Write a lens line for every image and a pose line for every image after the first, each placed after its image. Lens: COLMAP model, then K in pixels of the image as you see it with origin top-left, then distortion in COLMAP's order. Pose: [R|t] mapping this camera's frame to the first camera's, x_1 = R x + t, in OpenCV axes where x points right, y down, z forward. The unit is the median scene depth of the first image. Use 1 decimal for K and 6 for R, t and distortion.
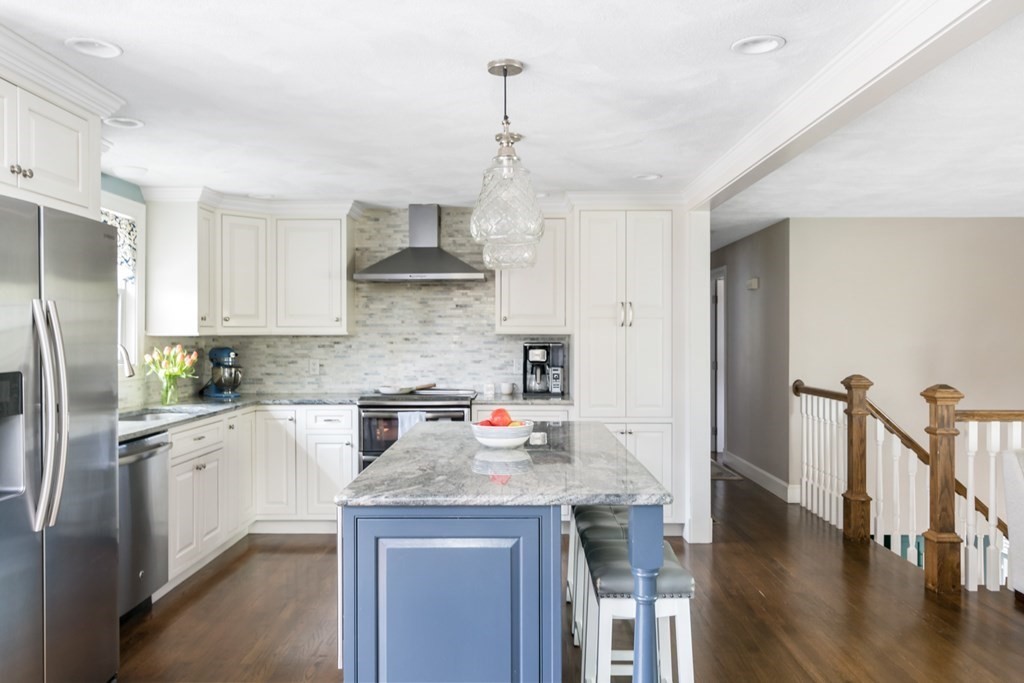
lens RADIAL K [[863.4, 0, 512.0], [0, 863.4, 341.5], [0, 0, 1]] dist [0.003364, 0.000330]
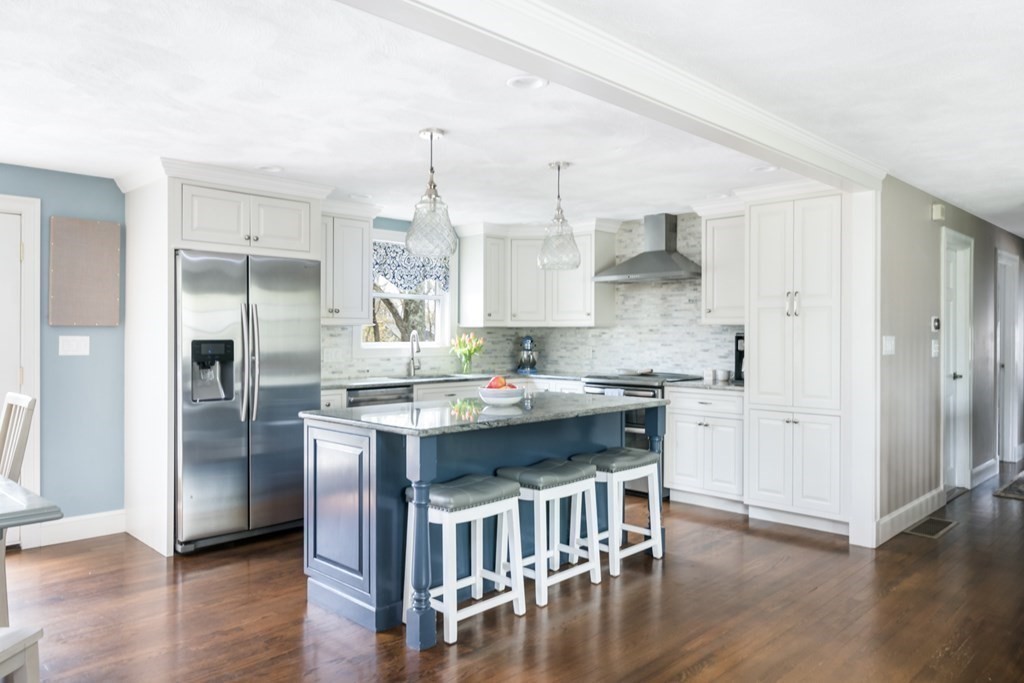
lens RADIAL K [[863.4, 0, 512.0], [0, 863.4, 341.5], [0, 0, 1]] dist [0.003364, 0.000330]
pose [[0.642265, 0.006354, -0.766456, 0.661280], [-0.011410, 0.999934, -0.001271, 0.016510], [0.766398, 0.009562, 0.642295, 0.100376]]
